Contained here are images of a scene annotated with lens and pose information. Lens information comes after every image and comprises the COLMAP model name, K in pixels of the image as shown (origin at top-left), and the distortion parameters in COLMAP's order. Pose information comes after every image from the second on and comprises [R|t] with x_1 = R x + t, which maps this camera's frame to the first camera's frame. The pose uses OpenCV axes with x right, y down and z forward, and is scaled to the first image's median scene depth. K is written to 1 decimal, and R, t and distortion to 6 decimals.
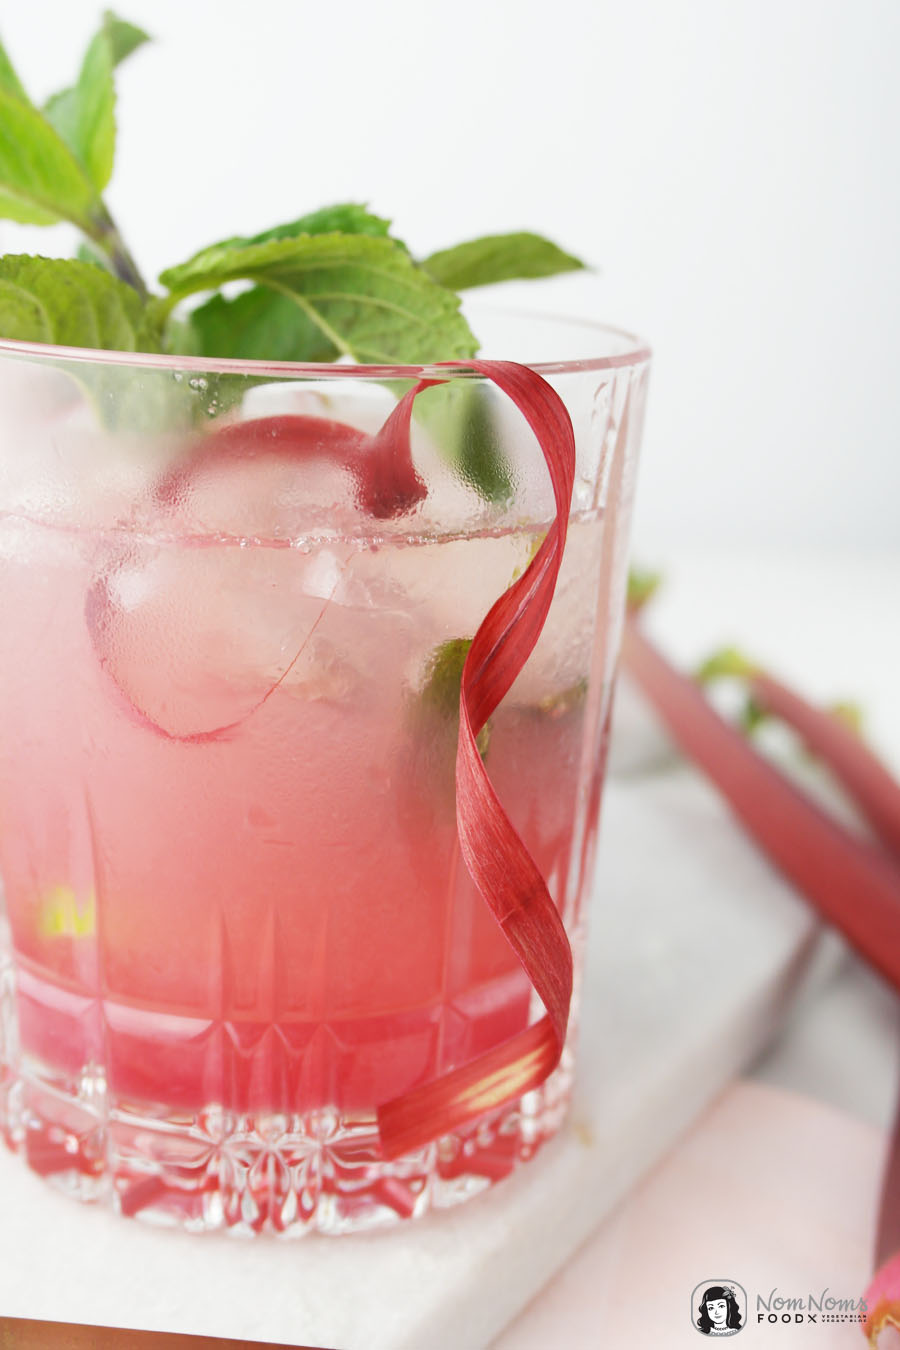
lens RADIAL K [[1792.3, 0, 450.0], [0, 1792.3, 675.0], [0, 0, 1]] dist [0.022915, -0.033616]
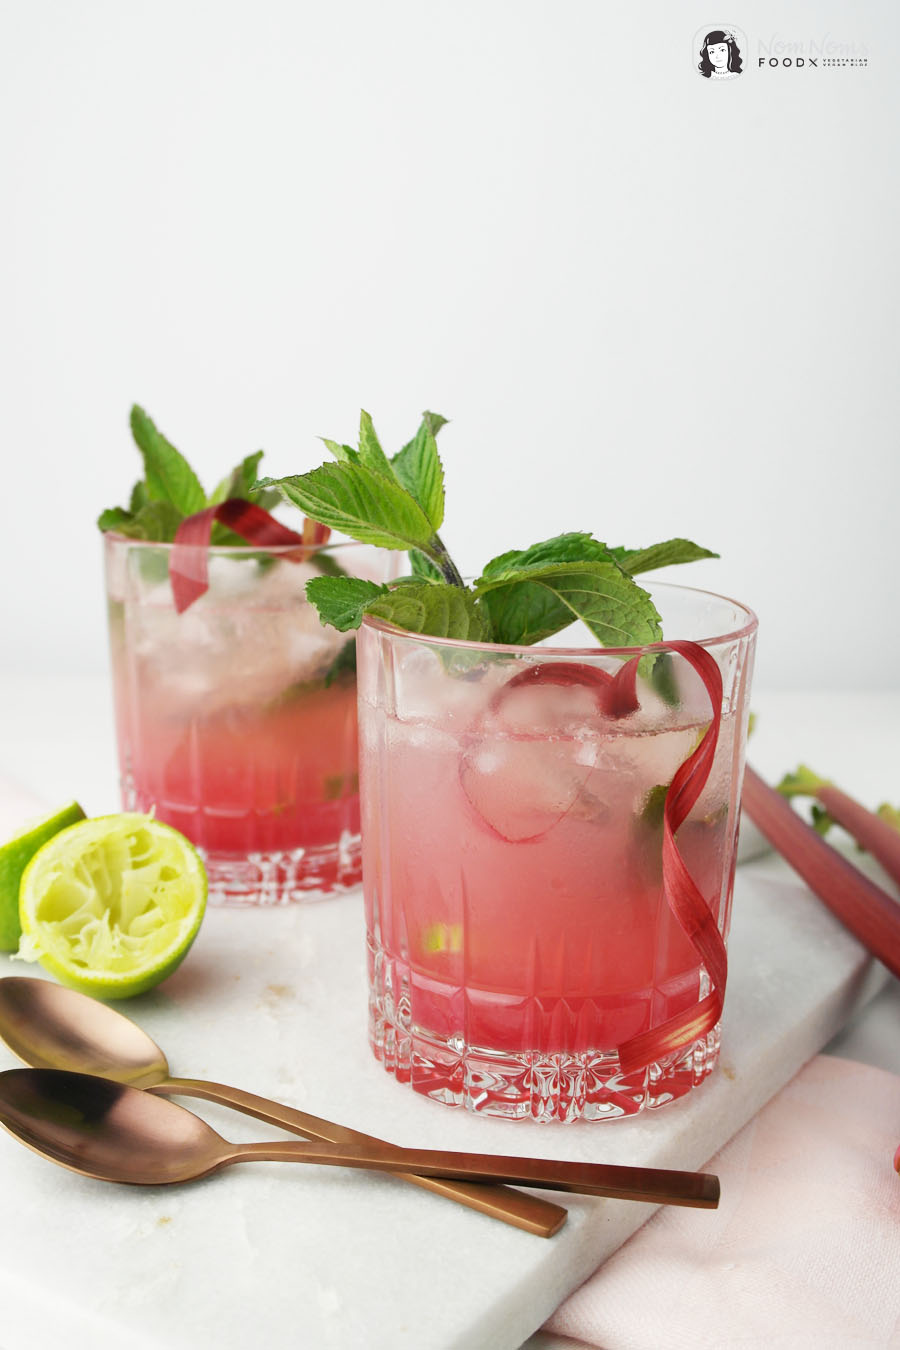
lens RADIAL K [[1611.2, 0, 526.0], [0, 1611.2, 678.5], [0, 0, 1]] dist [0.005027, 0.002668]
pose [[0.999666, -0.022284, -0.013090, -0.103084], [0.021349, 0.997479, -0.067677, -0.019016], [0.014566, 0.067375, 0.997621, -0.632951]]
